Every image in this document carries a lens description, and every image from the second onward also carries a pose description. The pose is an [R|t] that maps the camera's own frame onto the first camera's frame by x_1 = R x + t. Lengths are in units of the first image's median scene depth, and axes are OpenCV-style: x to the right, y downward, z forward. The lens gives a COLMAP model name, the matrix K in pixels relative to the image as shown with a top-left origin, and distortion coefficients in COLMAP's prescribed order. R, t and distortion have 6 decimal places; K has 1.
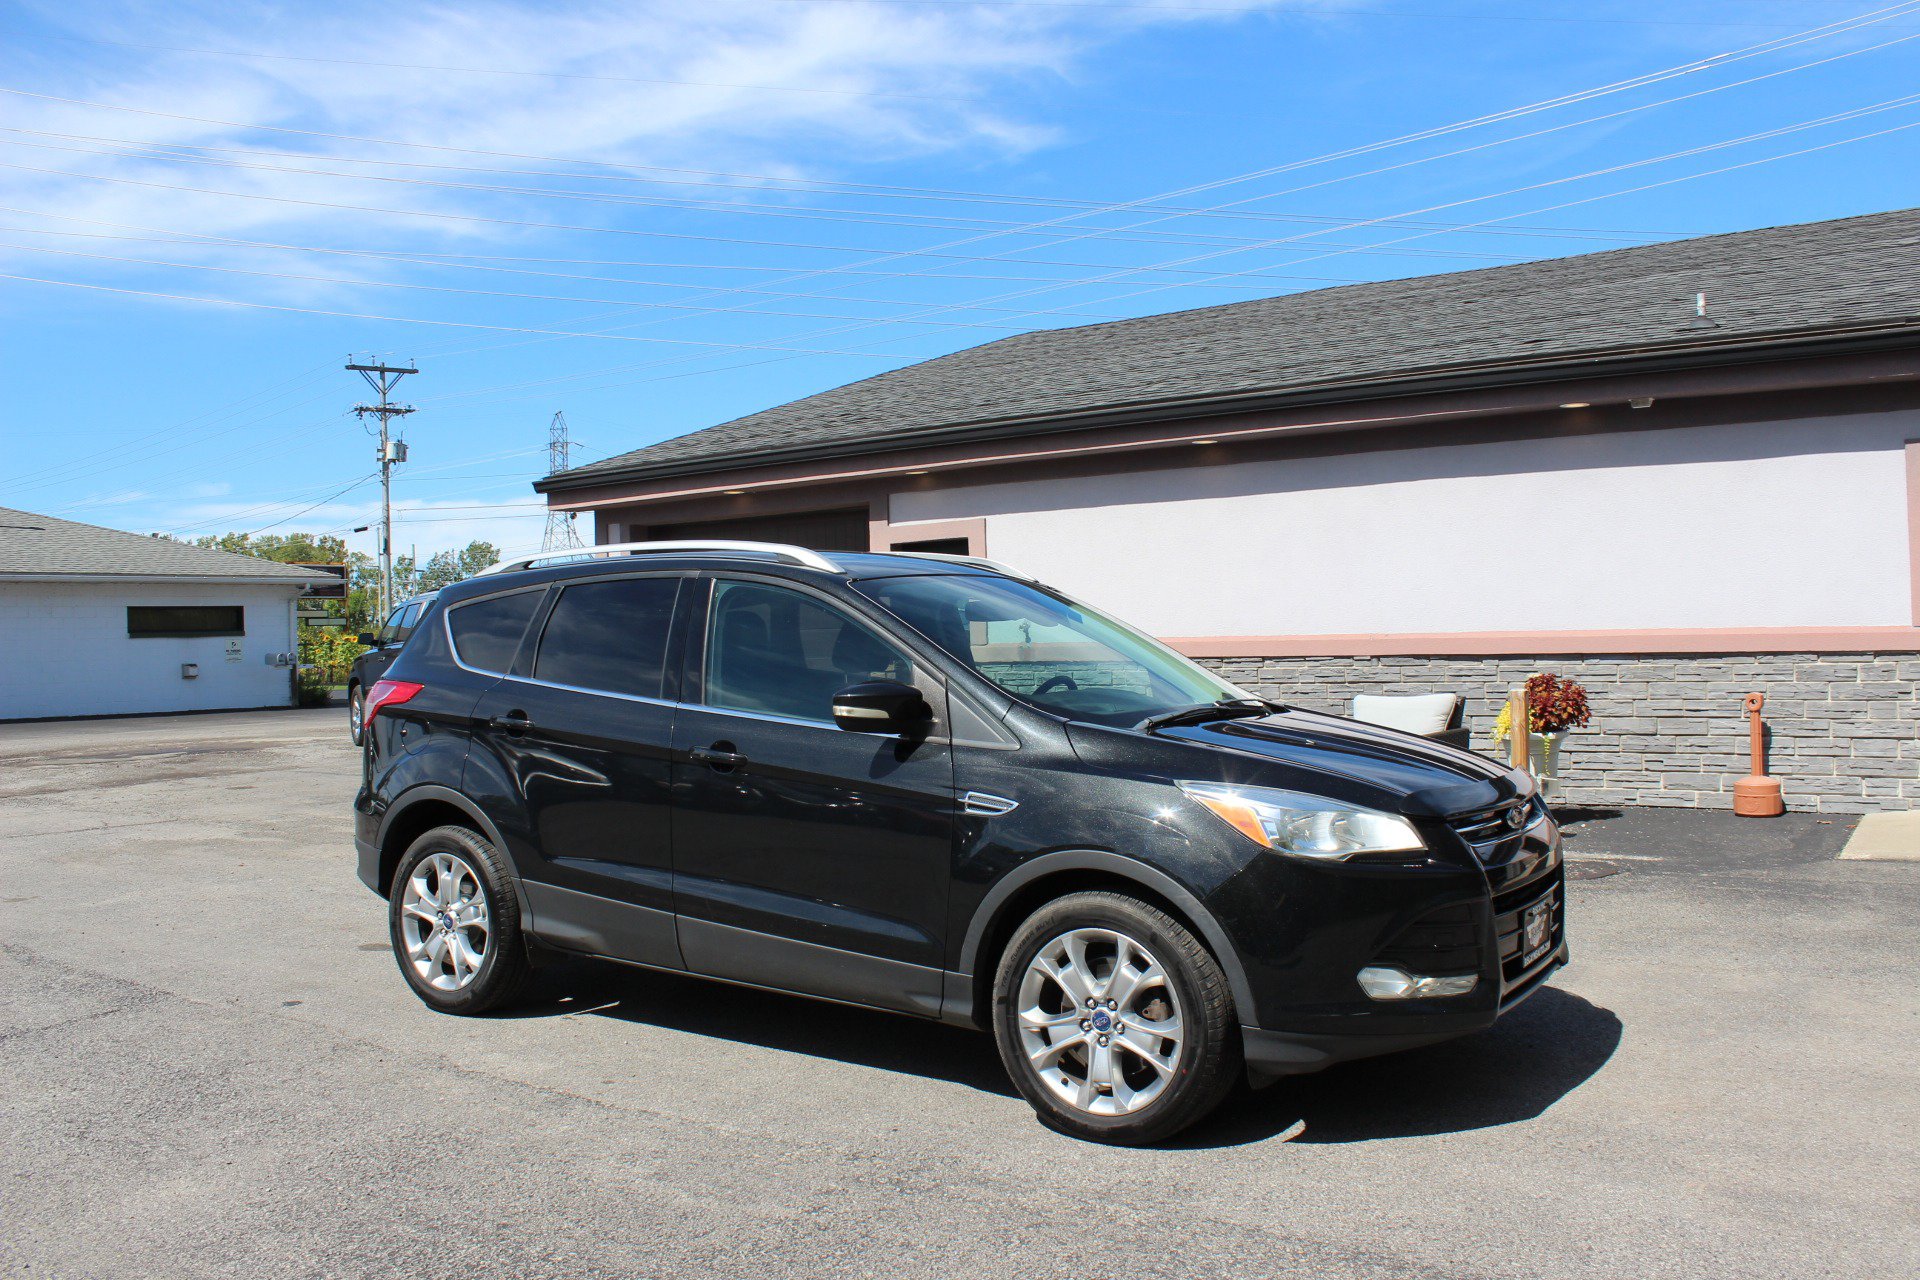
lens RADIAL K [[1597.2, 0, 975.7], [0, 1597.2, 645.4], [0, 0, 1]] dist [-0.169721, 0.154620]
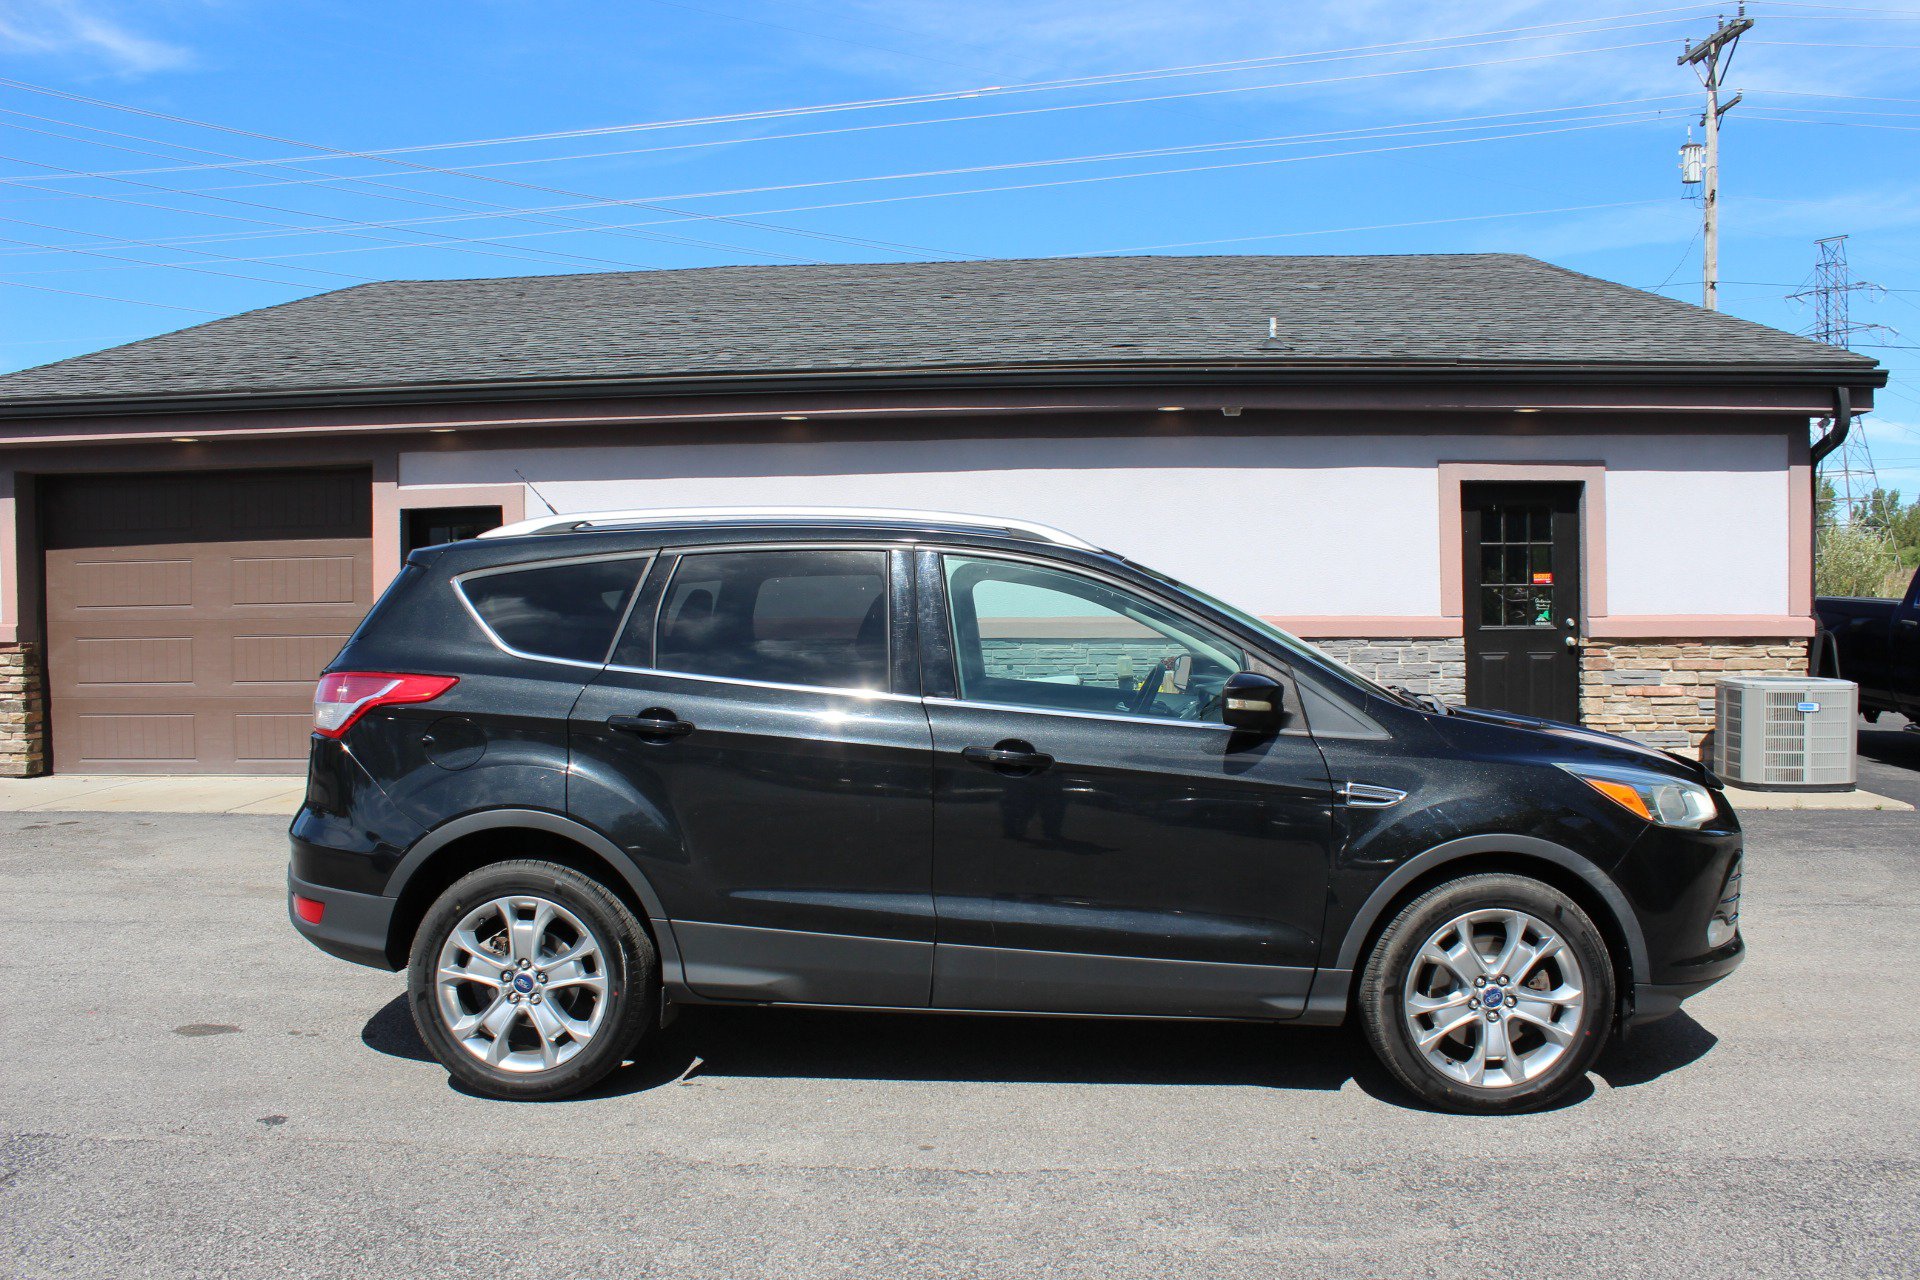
lens RADIAL K [[1597.2, 0, 975.7], [0, 1597.2, 645.4], [0, 0, 1]] dist [-0.169721, 0.154620]
pose [[0.857170, 0.001208, 0.515032, -0.301632], [-0.008504, 0.999894, 0.011809, -0.001380], [-0.514964, -0.014502, 0.857089, 0.121446]]
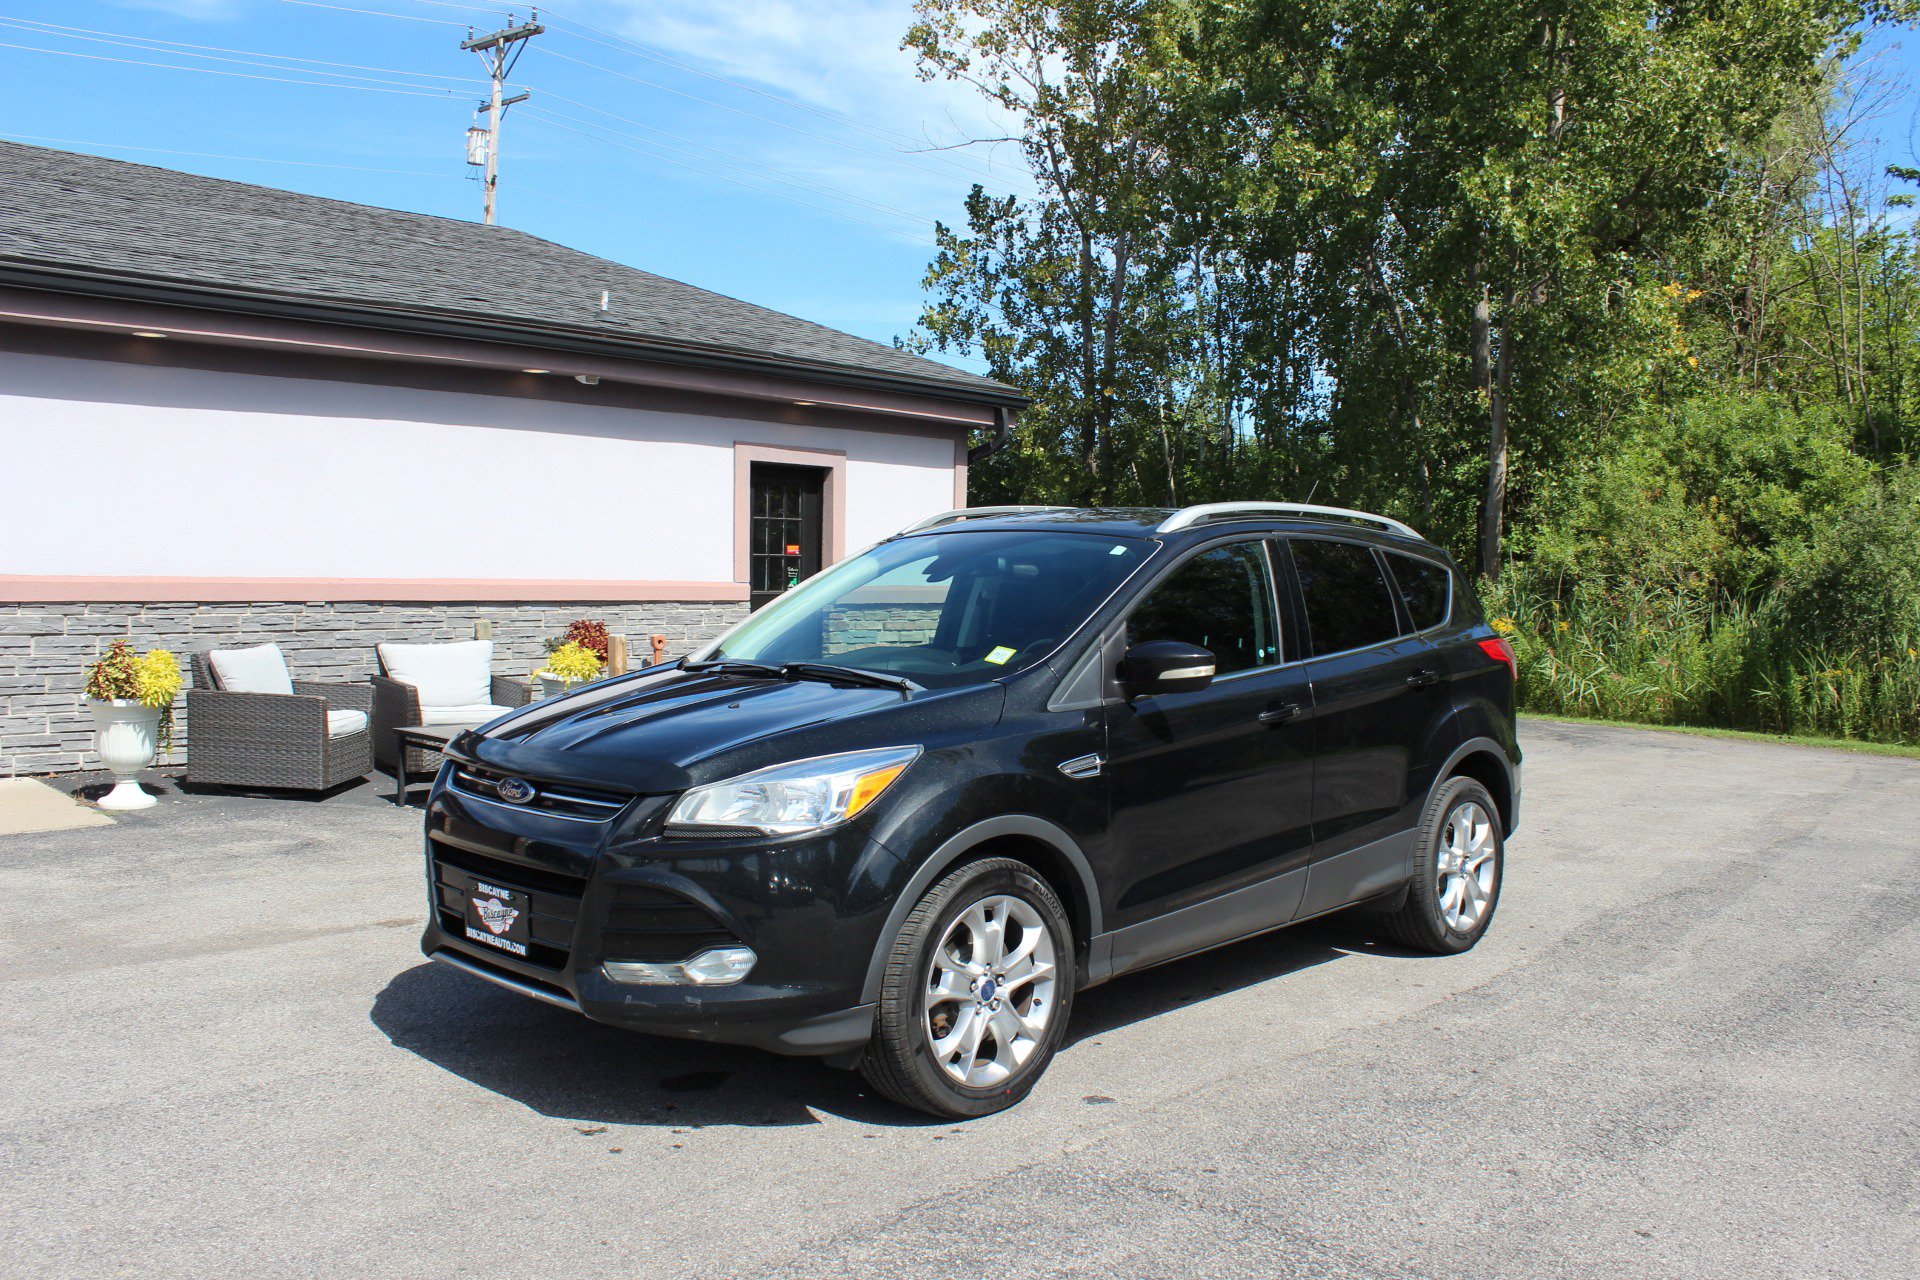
lens RADIAL K [[1614.2, 0, 972.2], [0, 1614.2, 645.2], [0, 0, 1]] dist [-0.168011, 0.155449]
pose [[0.145225, -0.023861, 0.989111, -0.666339], [-0.017457, 0.999492, 0.026674, 0.001060], [-0.989245, -0.021141, 0.144735, 0.539845]]
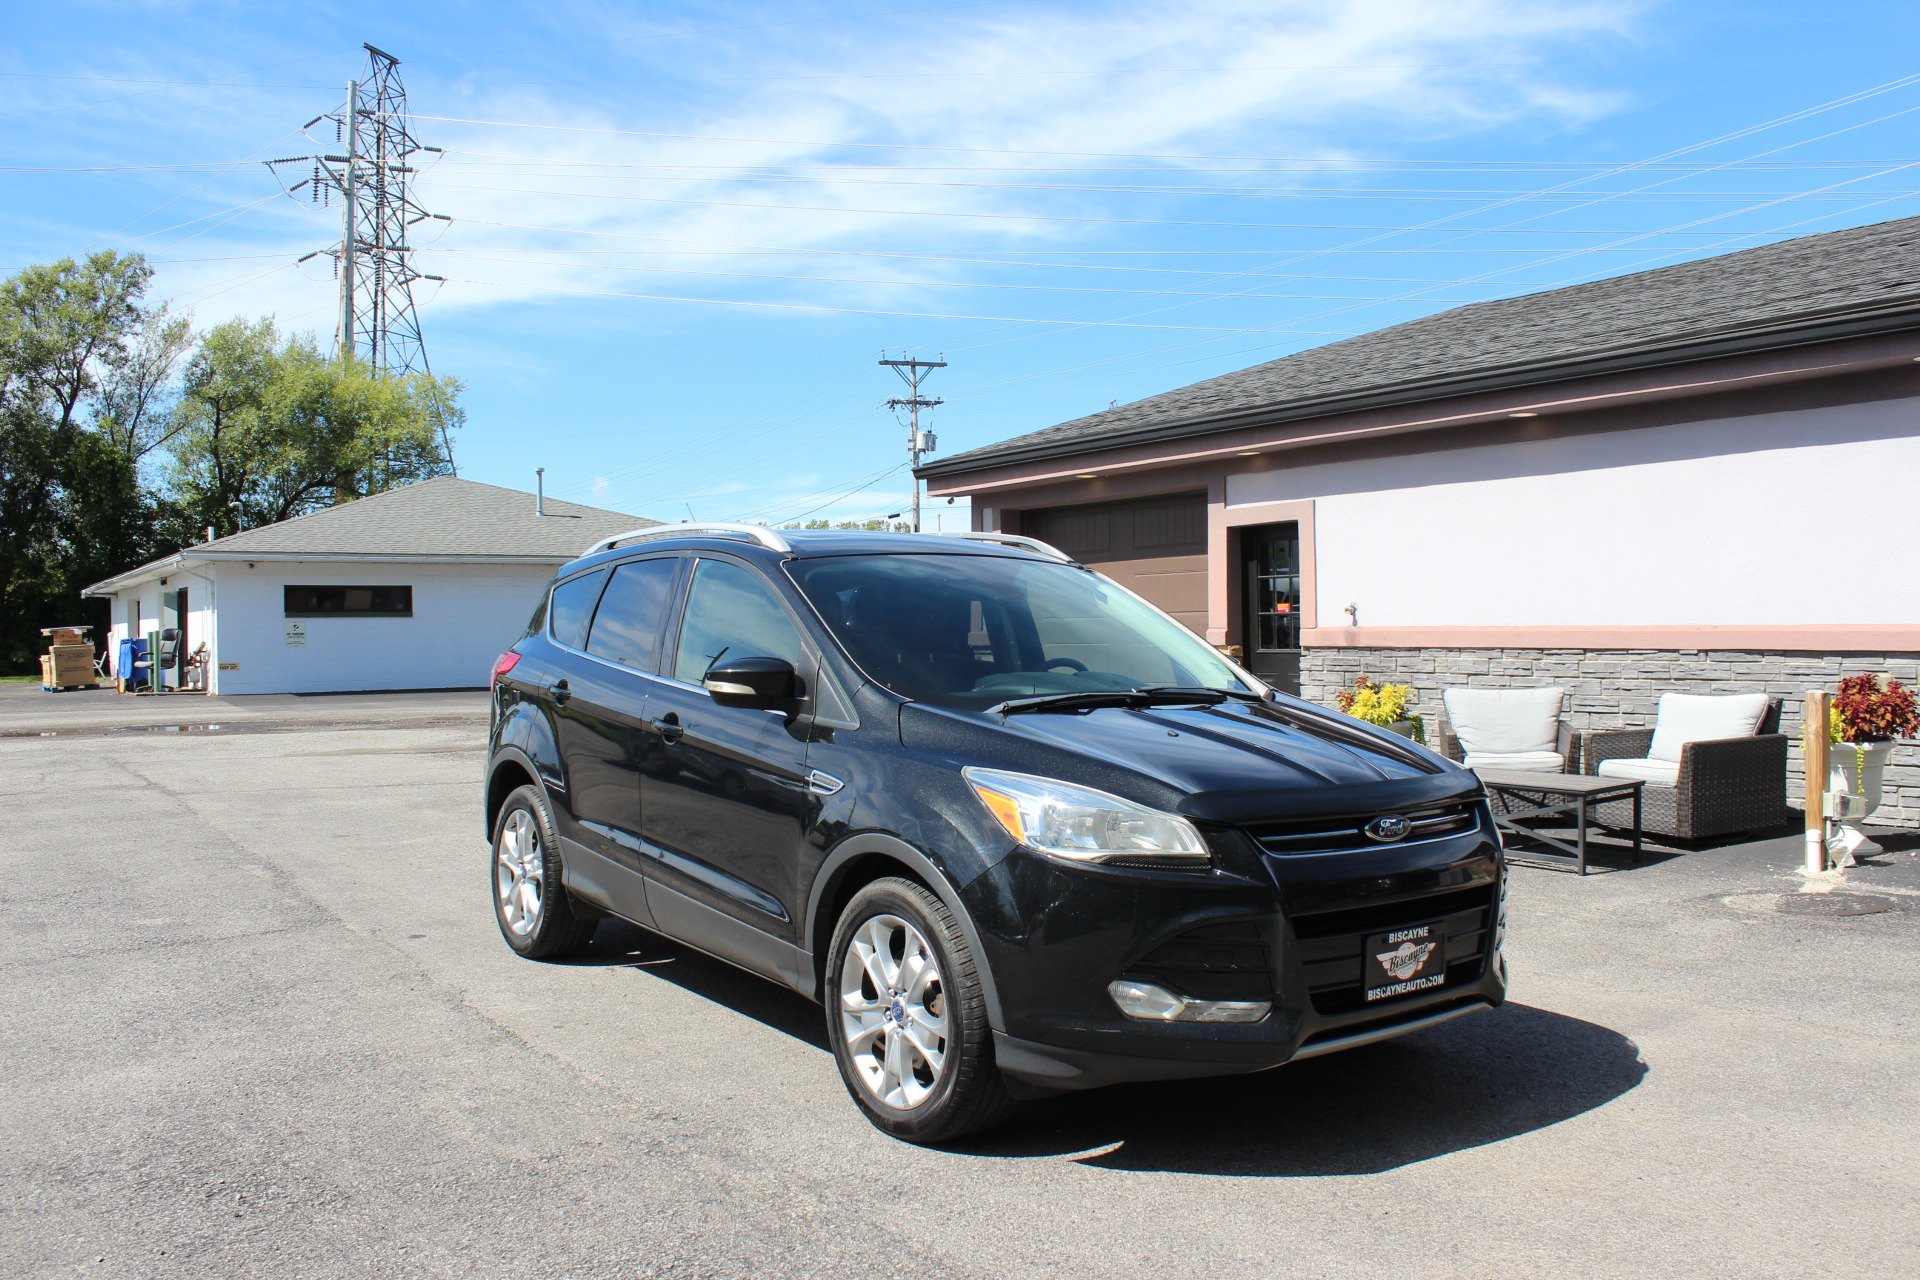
lens RADIAL K [[1597.2, 0, 975.7], [0, 1597.2, 645.4], [0, 0, 1]] dist [-0.169721, 0.154620]
pose [[0.938707, 0.018296, -0.344229, 0.184923], [-0.015374, 0.999819, 0.011216, 0.000631], [0.344372, -0.005236, 0.938819, 0.043127]]
